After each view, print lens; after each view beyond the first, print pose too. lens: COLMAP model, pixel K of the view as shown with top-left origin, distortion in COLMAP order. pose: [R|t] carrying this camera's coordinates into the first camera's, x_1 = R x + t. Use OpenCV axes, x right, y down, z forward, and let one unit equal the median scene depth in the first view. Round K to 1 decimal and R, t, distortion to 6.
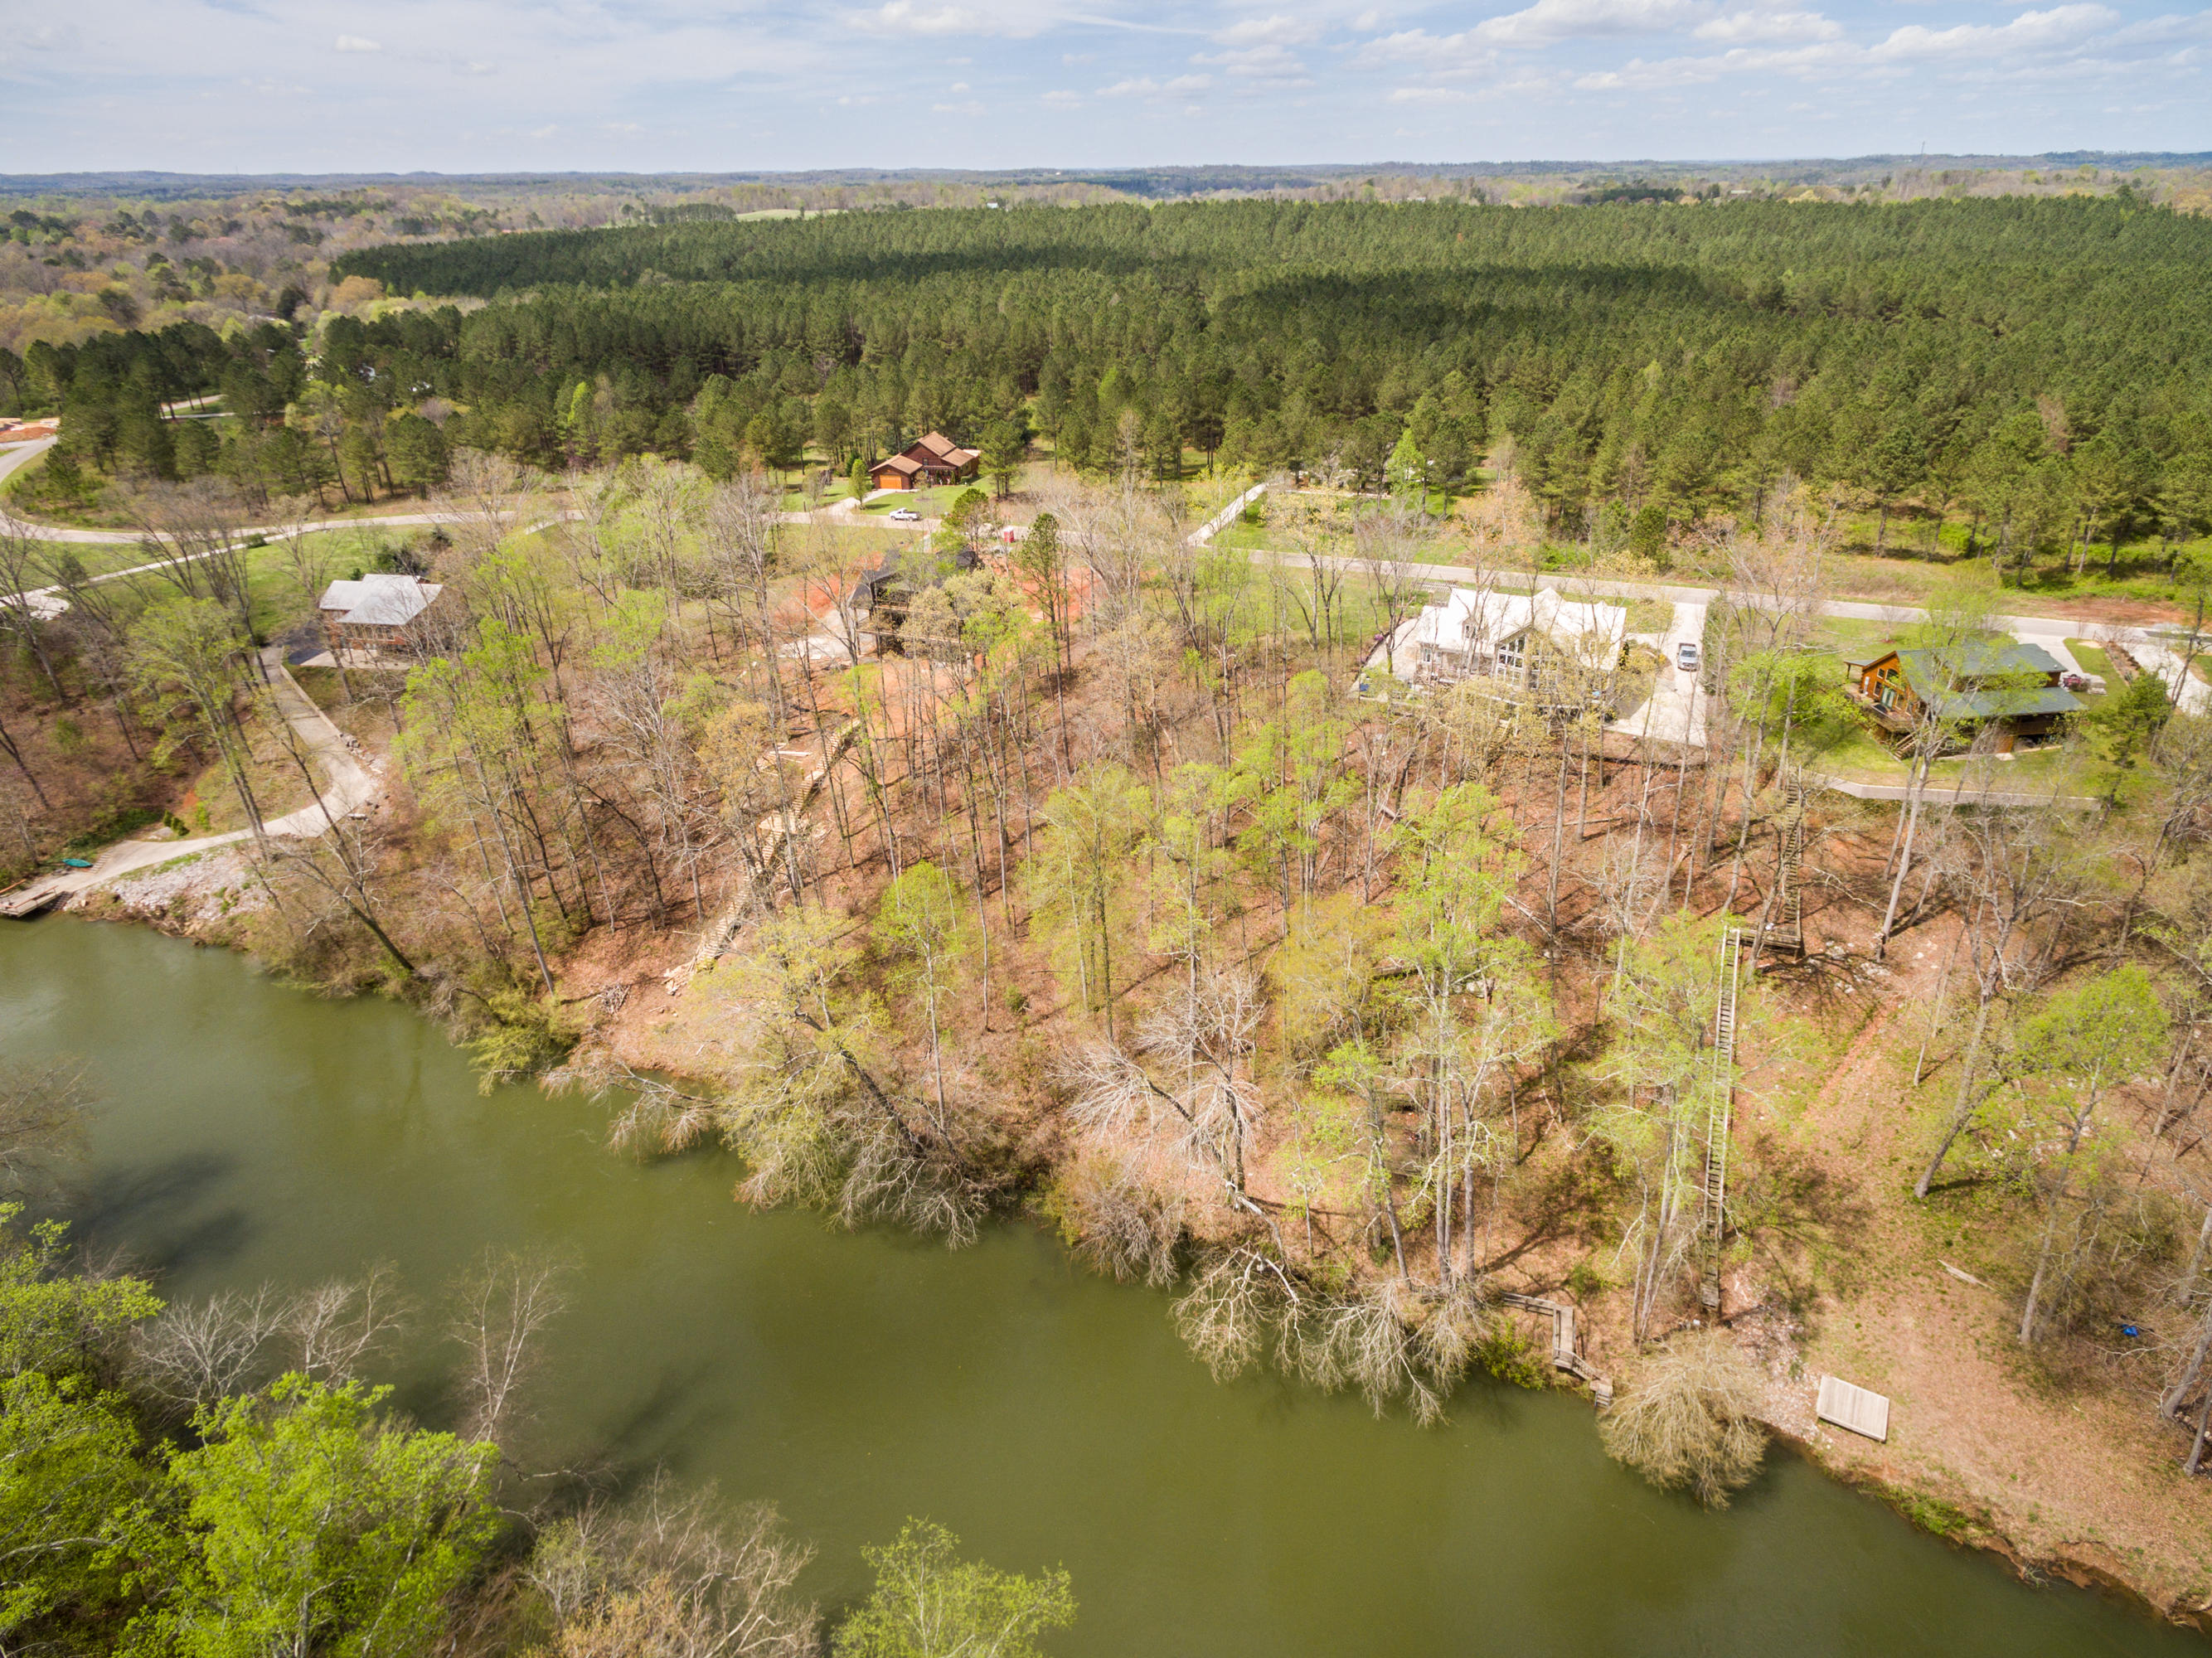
lens RADIAL K [[1274.4, 0, 1135.1], [0, 1274.4, 687.1], [0, 0, 1]] dist [-0.007409, 0.011118]
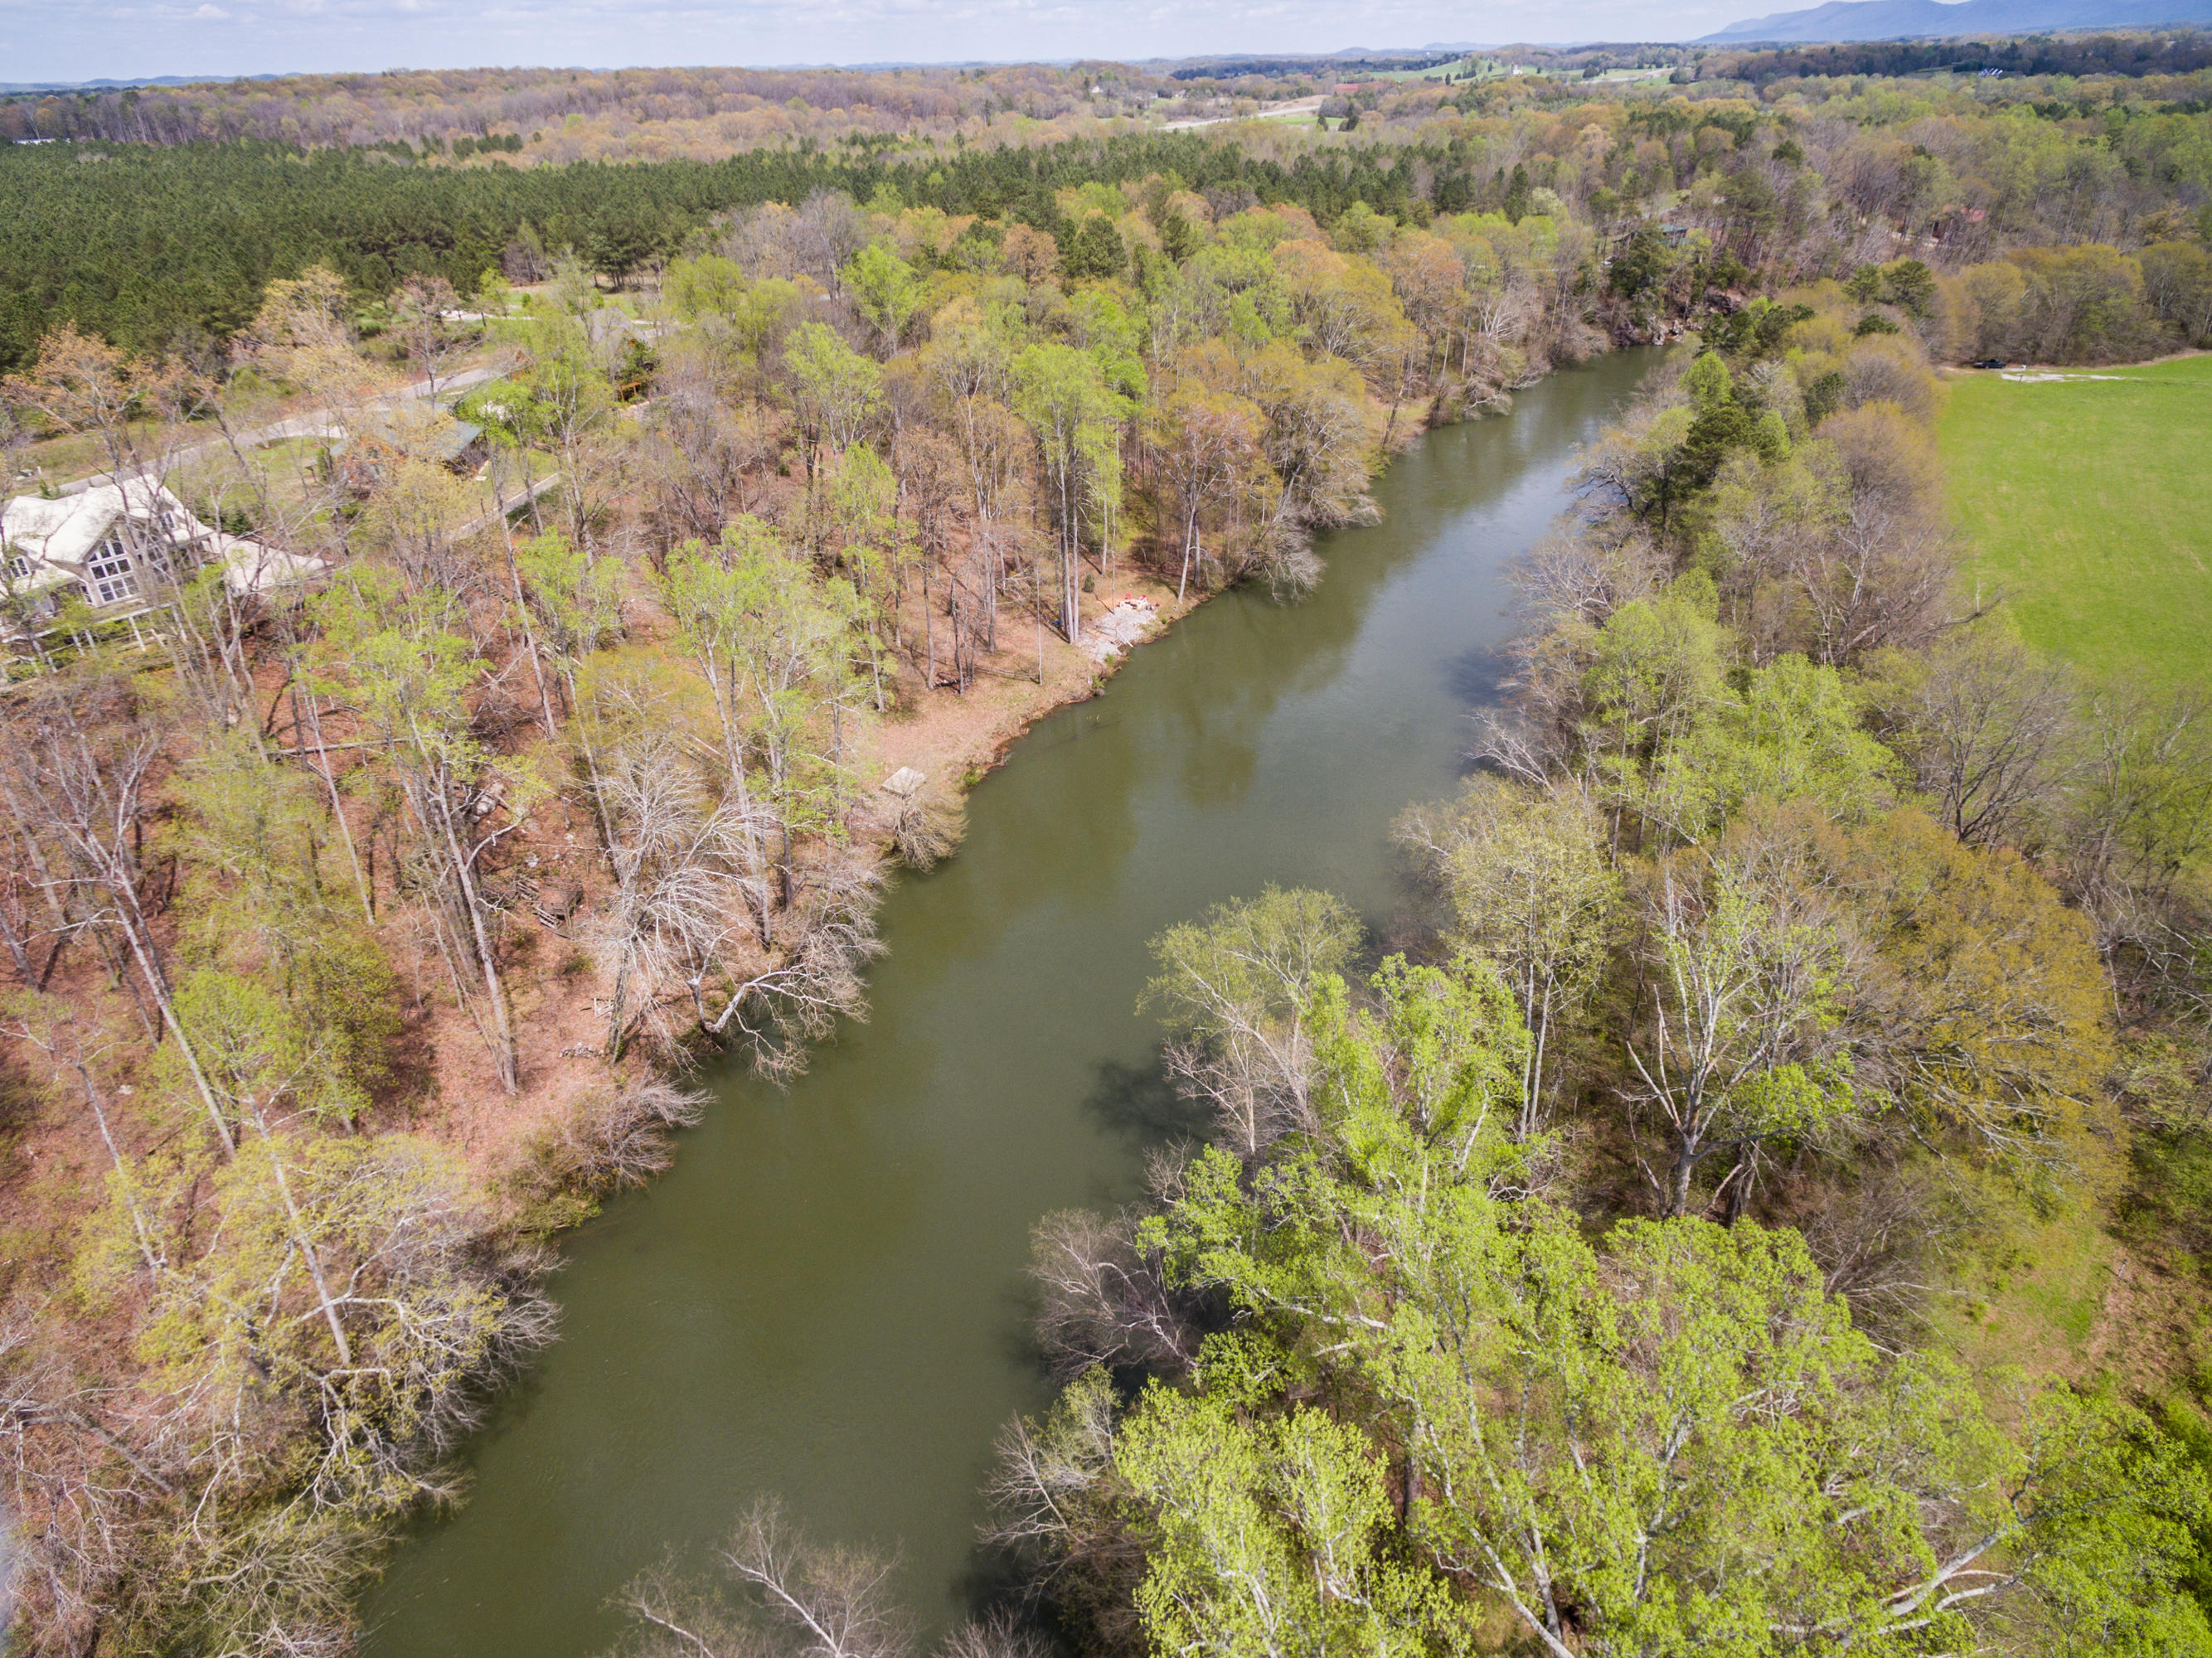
lens RADIAL K [[1285.2, 0, 1134.6], [0, 1285.2, 689.8], [0, 0, 1]] dist [-0.000556, -0.001656]
pose [[-0.078123, -0.420665, 0.903846, -0.480292], [0.390309, 0.821341, 0.416002, -0.039264], [-0.917364, 0.385278, 0.100023, 0.315513]]
